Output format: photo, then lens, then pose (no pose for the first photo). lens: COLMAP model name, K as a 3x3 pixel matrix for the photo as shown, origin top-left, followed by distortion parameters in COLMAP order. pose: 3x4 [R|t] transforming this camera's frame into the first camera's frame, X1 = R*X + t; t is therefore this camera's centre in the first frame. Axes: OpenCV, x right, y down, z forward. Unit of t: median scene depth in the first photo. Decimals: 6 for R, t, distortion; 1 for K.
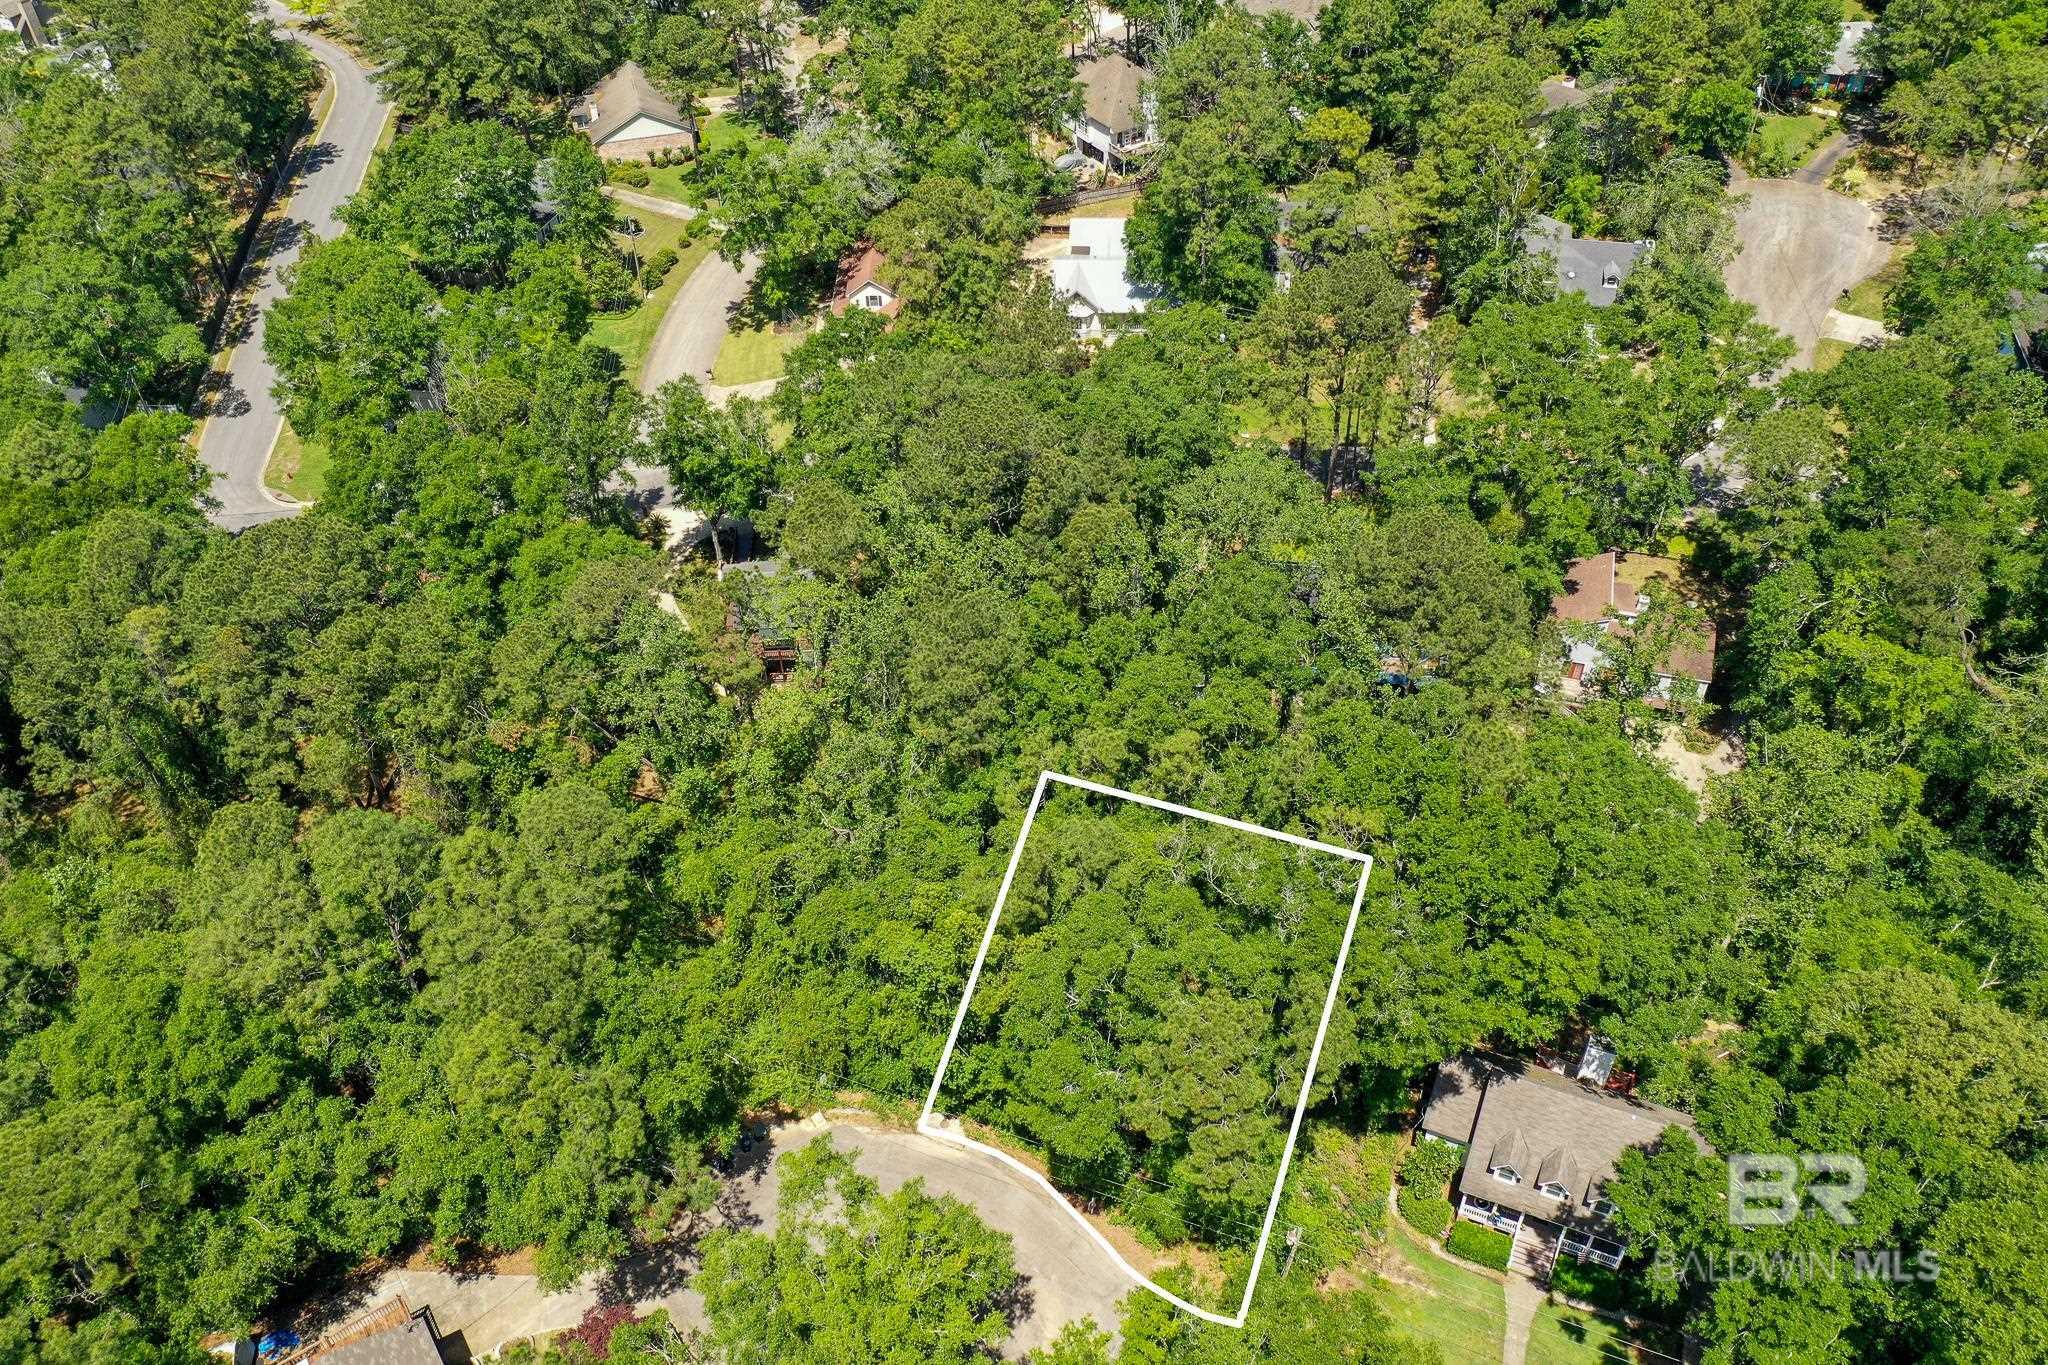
lens RADIAL K [[1620.4, 0, 1012.4], [0, 1620.4, 695.5], [0, 0, 1]] dist [0.002311, -0.007095]
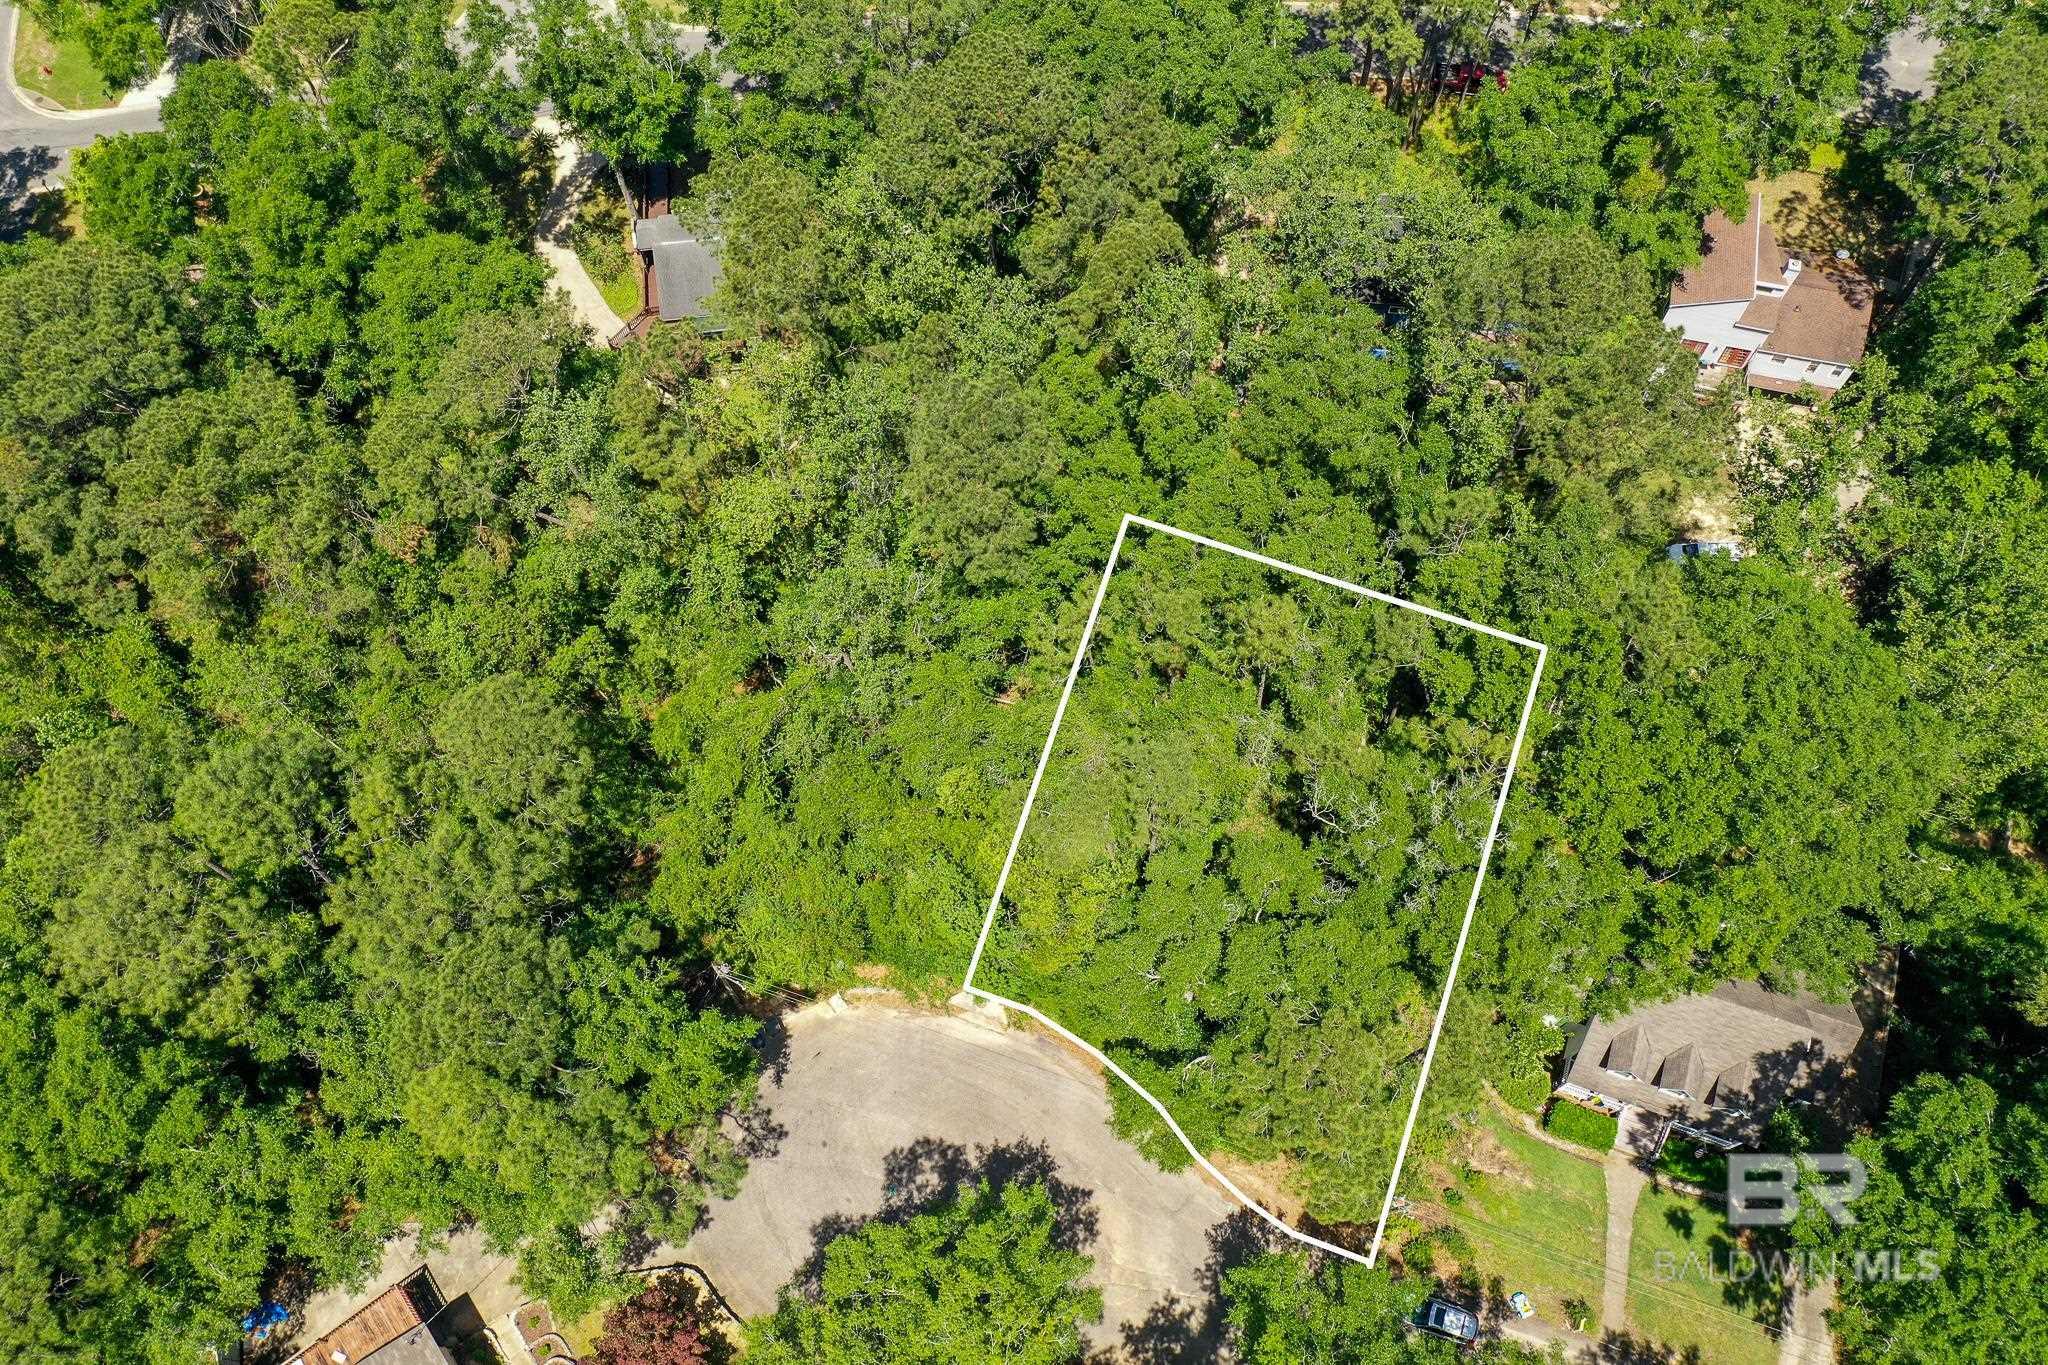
lens RADIAL K [[1620.4, 0, 1012.4], [0, 1620.4, 695.5], [0, 0, 1]] dist [0.002311, -0.007095]
pose [[0.998188, -0.045976, 0.038831, -0.045088], [0.028147, 0.926994, 0.374018, -0.192351], [-0.053192, -0.372247, 0.926608, 0.212650]]
